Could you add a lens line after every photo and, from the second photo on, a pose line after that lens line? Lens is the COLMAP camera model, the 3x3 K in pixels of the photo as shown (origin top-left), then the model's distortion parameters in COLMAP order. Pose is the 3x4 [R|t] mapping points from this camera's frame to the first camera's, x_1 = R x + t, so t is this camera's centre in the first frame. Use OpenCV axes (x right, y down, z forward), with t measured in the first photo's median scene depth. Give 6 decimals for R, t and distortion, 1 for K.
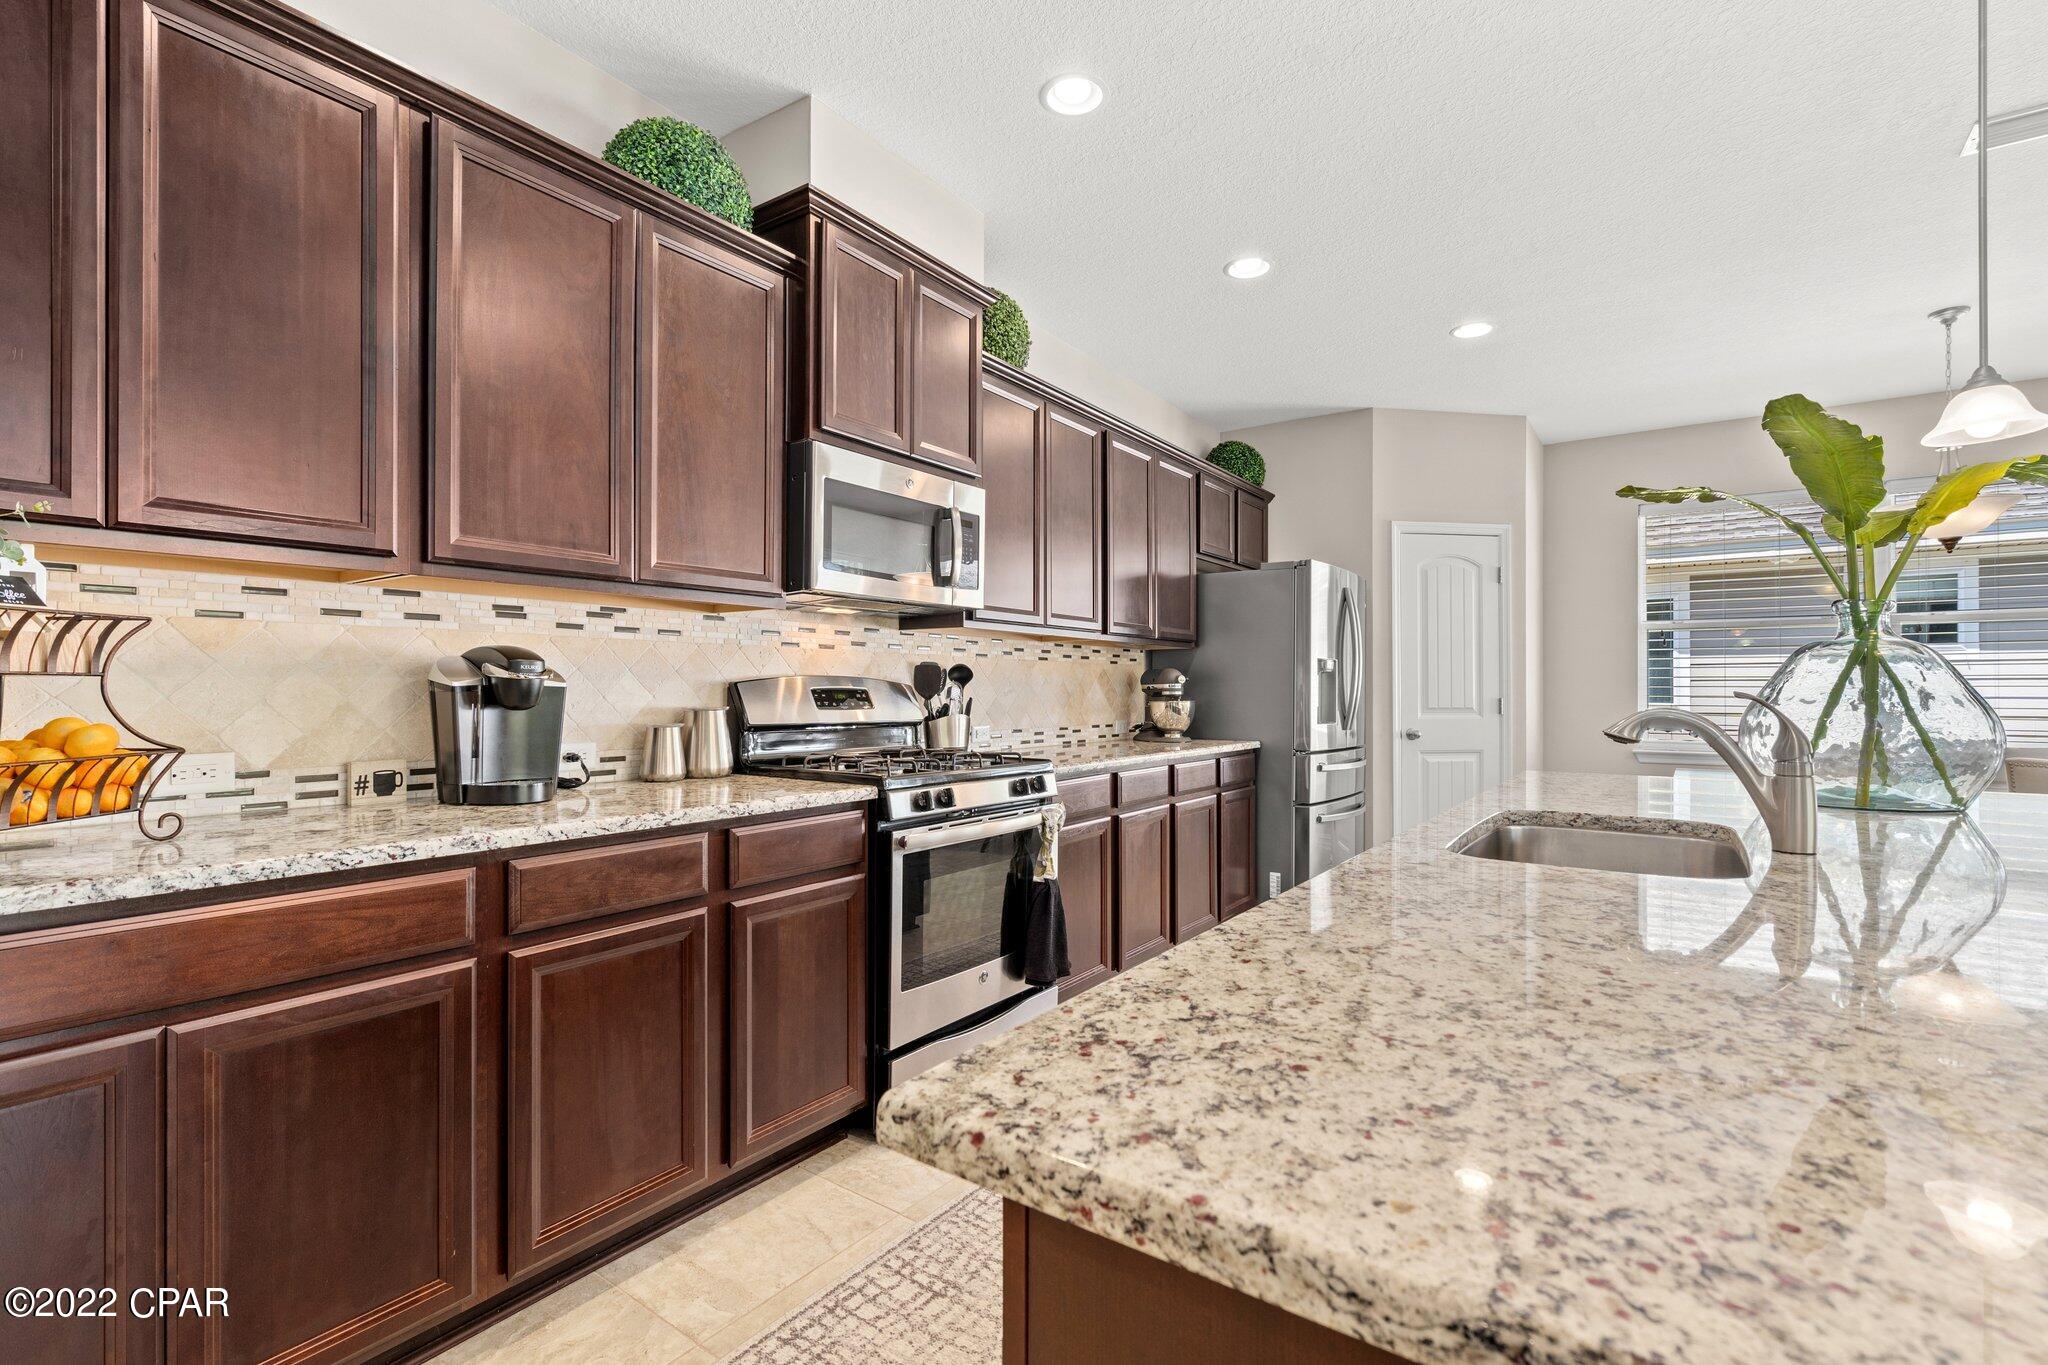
lens RADIAL K [[927.5, 0, 1024.0], [0, 927.5, 682.5], [0, 0, 1]] dist [0.000052, 0.000387]
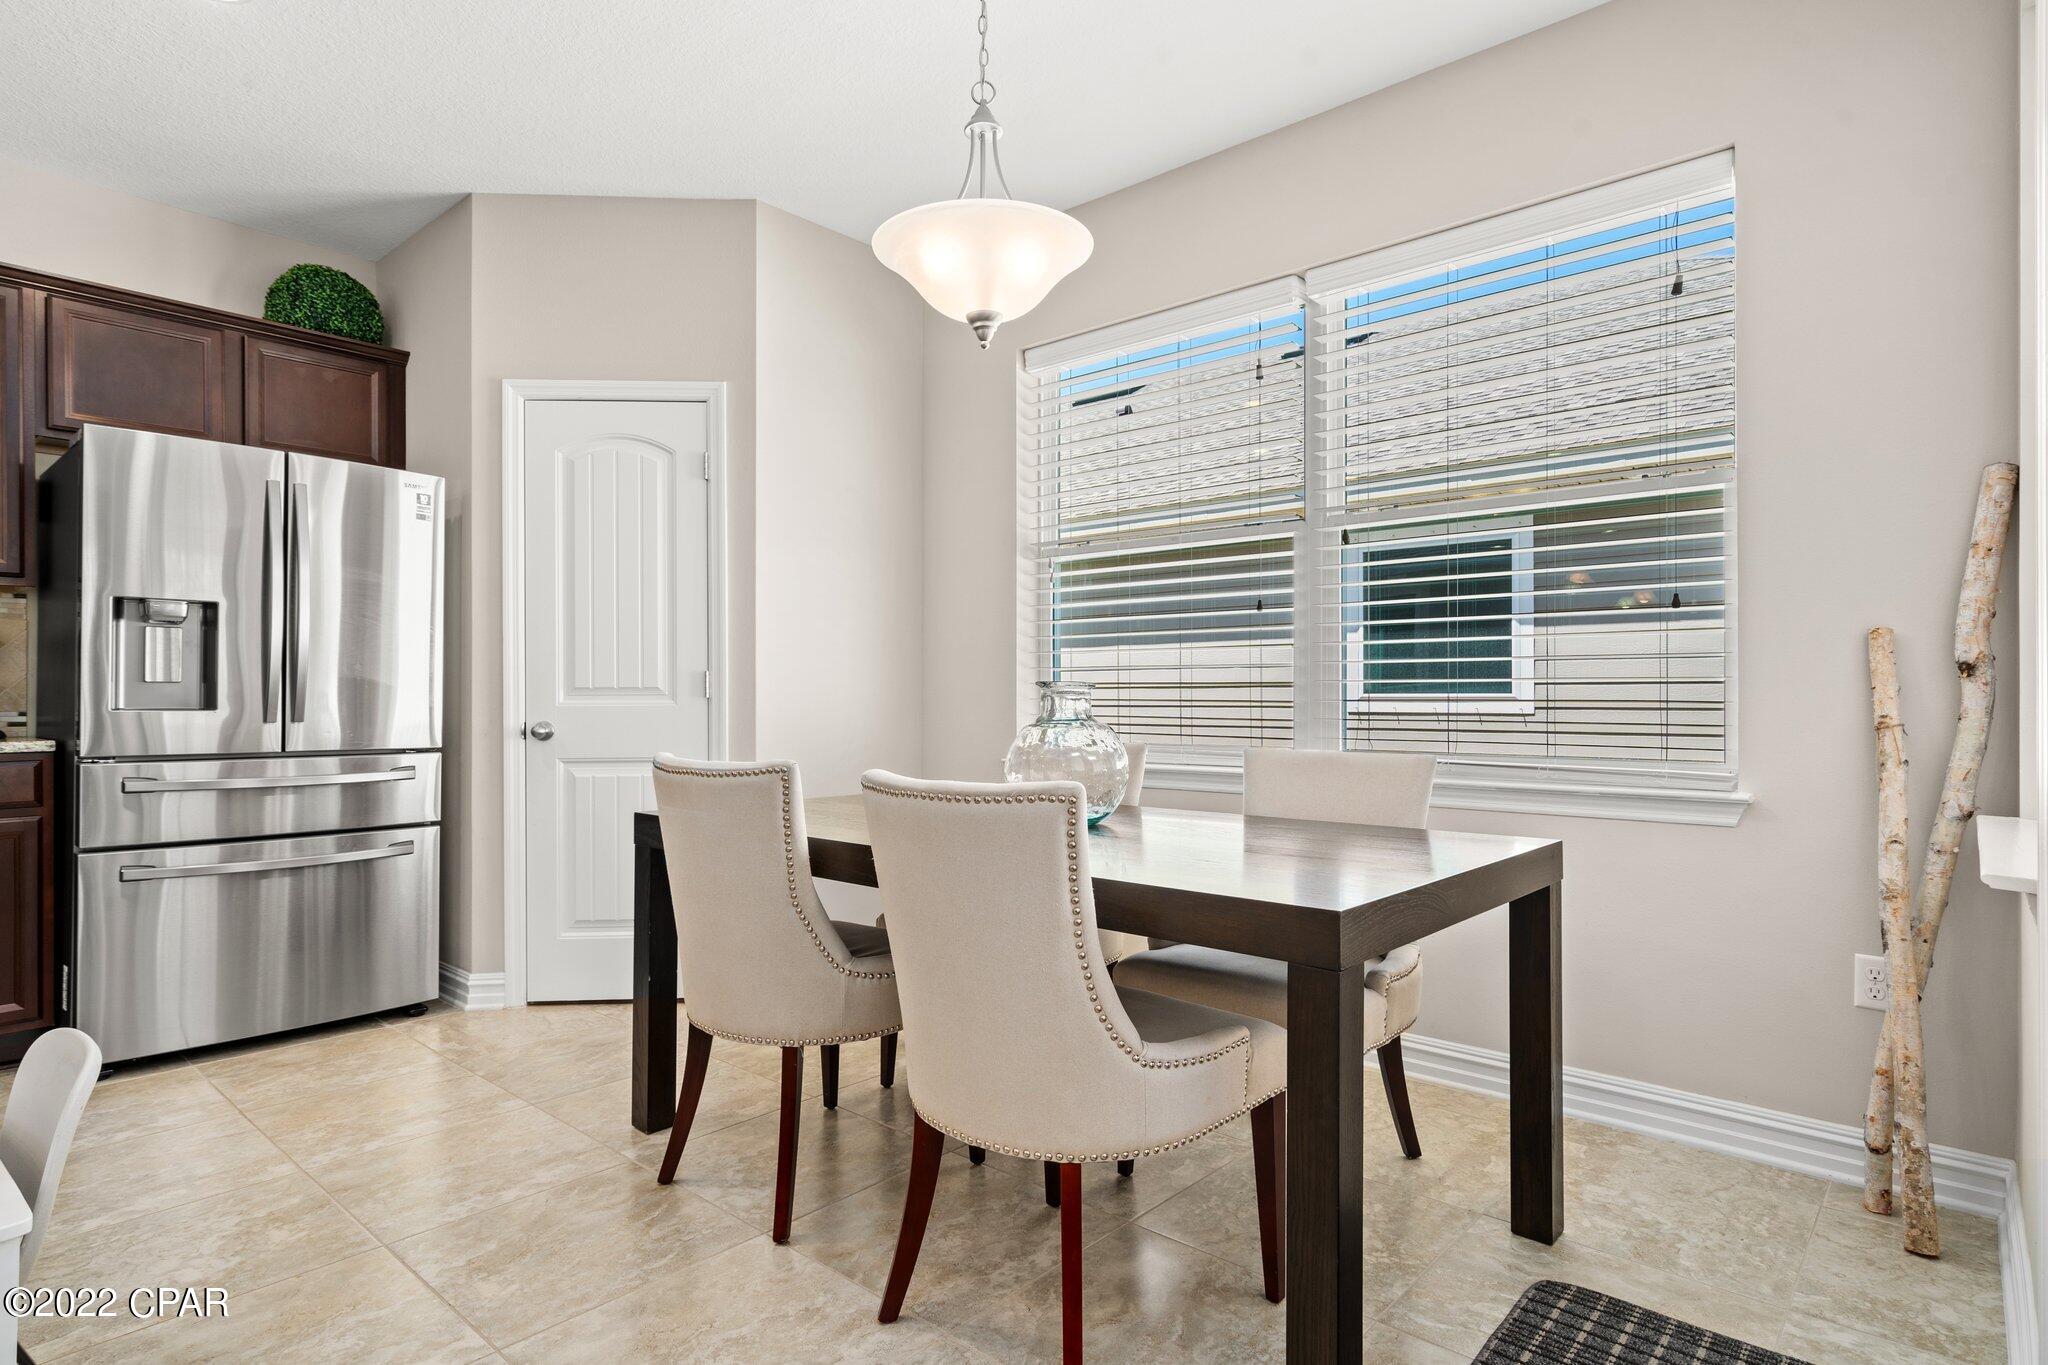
lens RADIAL K [[1103.2, 0, 1028.1], [0, 1103.2, 696.1], [0, 0, 1]] dist [0.003727, 0.004504]
pose [[0.994461, -0.005946, -0.104939, 0.963460], [0.006648, 0.999958, 0.006340, 0.035879], [0.104897, -0.007003, 0.994458, 0.374167]]
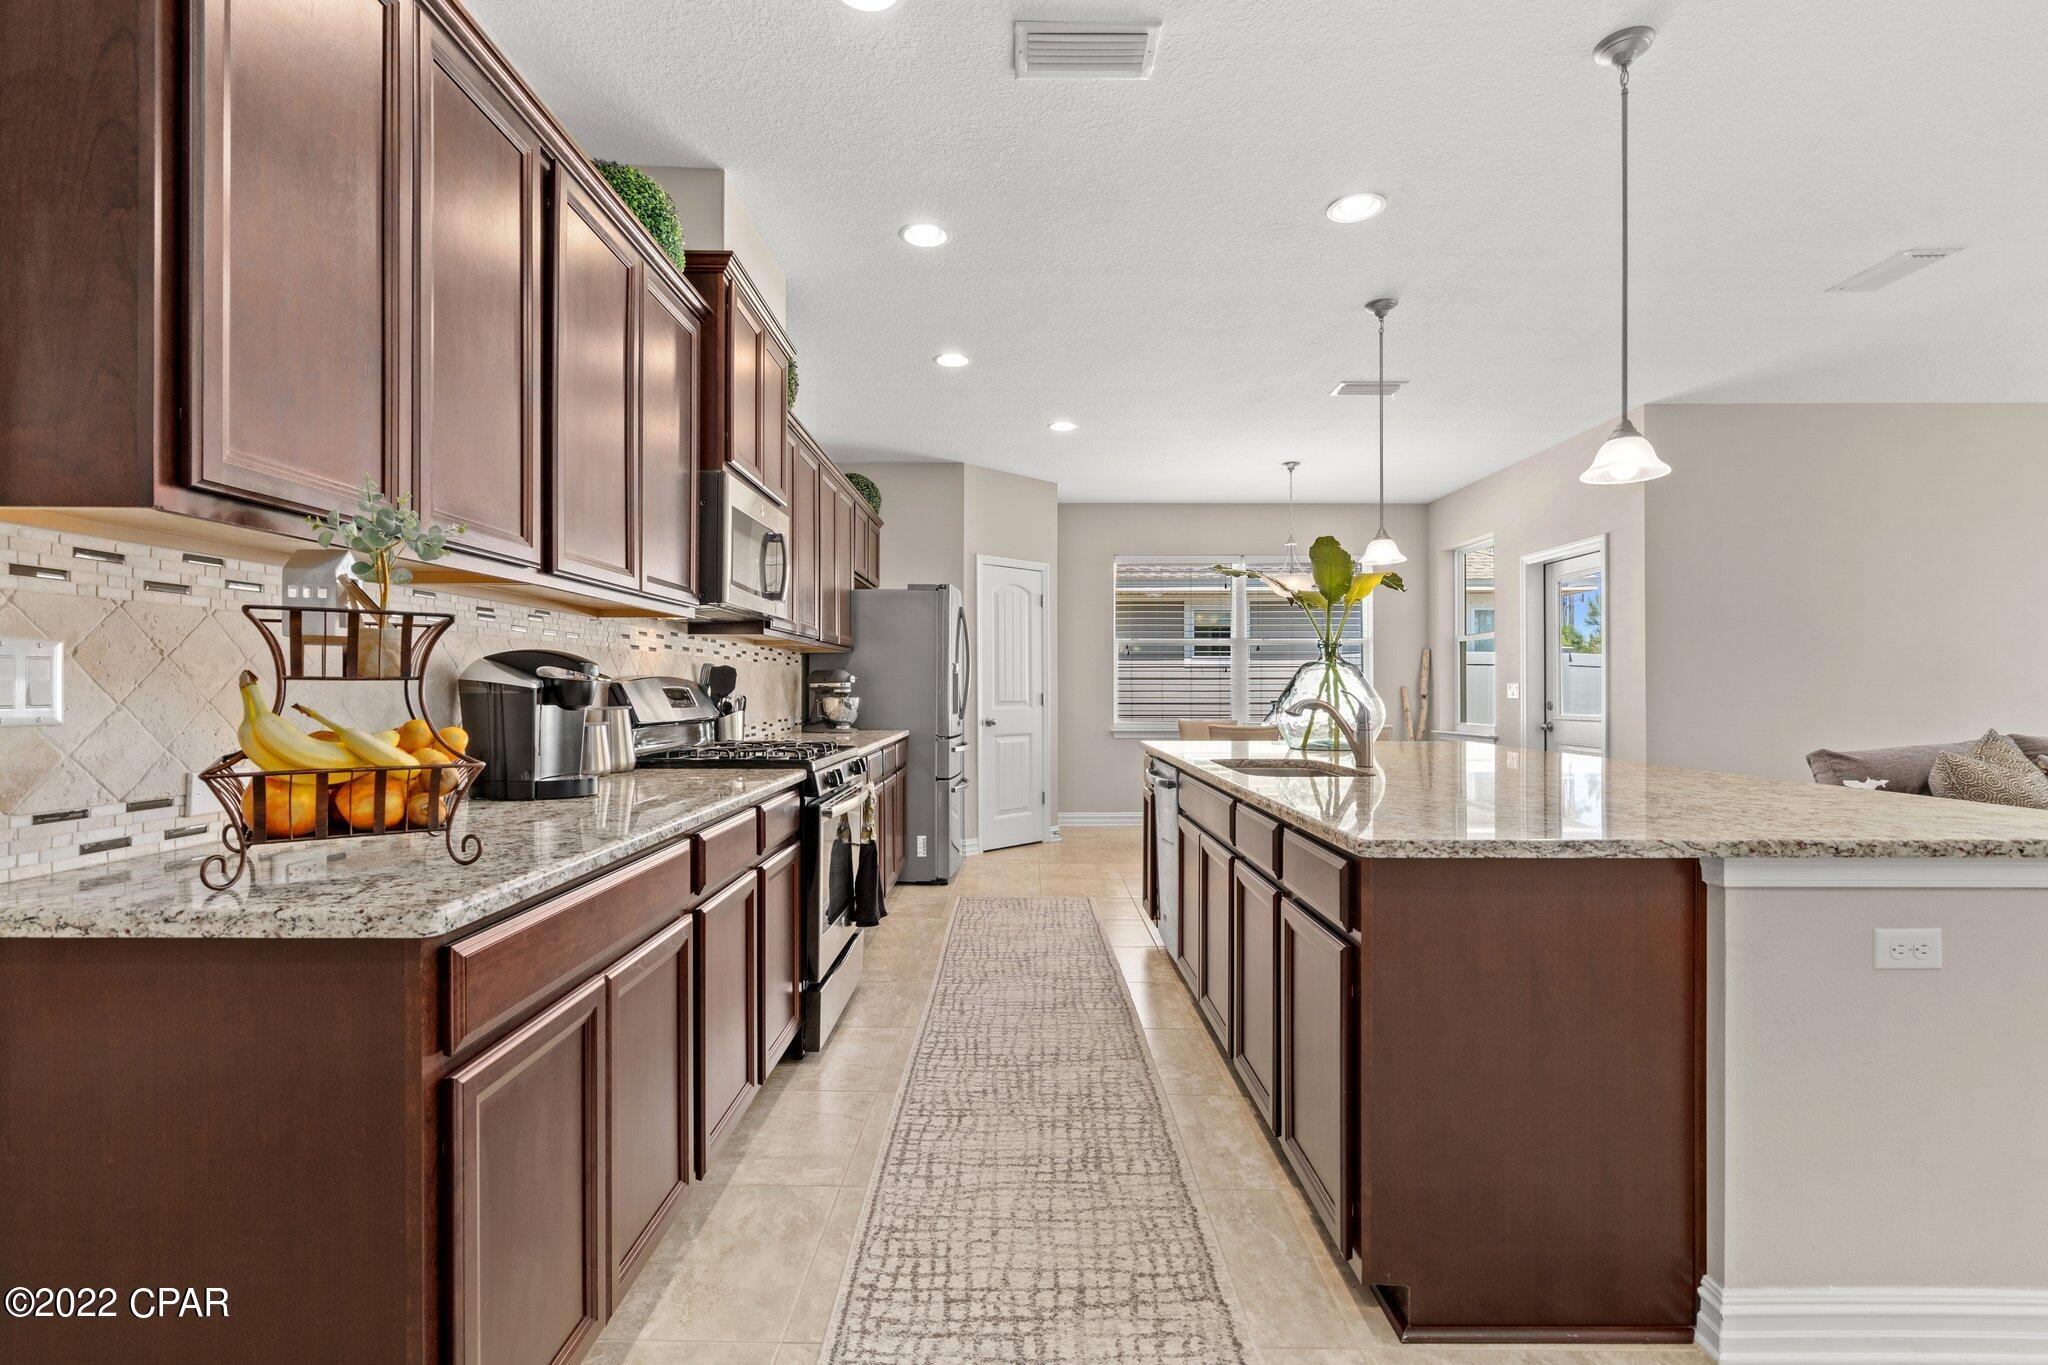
lens RADIAL K [[927.5, 0, 1024.0], [0, 927.5, 682.5], [0, 0, 1]] dist [0.000052, 0.000387]
pose [[0.813125, -0.000033, 0.582089, -0.345124], [-0.002114, 0.999993, 0.003010, -0.003088], [-0.582085, -0.003678, 0.813119, -0.085023]]
